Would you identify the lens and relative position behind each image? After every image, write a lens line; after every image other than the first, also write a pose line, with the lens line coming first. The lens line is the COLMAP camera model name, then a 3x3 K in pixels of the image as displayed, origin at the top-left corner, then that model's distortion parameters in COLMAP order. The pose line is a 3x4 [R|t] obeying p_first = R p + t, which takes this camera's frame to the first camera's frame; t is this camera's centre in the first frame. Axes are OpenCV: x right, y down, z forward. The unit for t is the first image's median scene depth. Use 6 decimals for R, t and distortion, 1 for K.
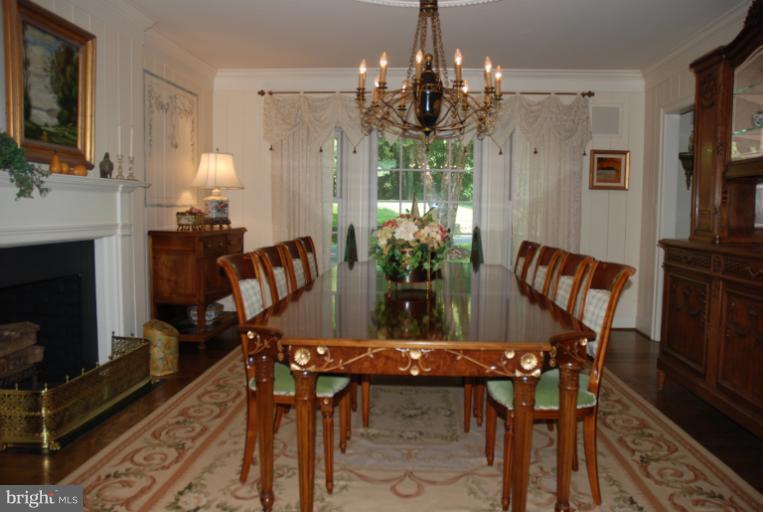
lens RADIAL K [[598.3, 0, 381.5], [0, 598.3, 256.0], [0, 0, 1]] dist [-0.073968, 0.005372]
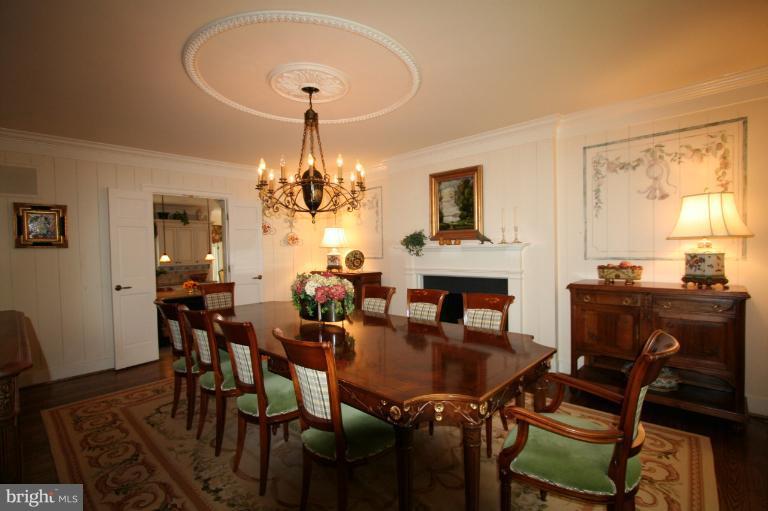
lens RADIAL K [[353.1, 0, 389.6], [0, 353.1, 256.6], [0, 0, 1]] dist [-0.012178, -0.000119]
pose [[-0.625903, 0.018500, -0.779681, 0.595237], [-0.048695, 0.996841, 0.062744, -0.166296], [0.778379, 0.077238, -0.623025, 1.629906]]
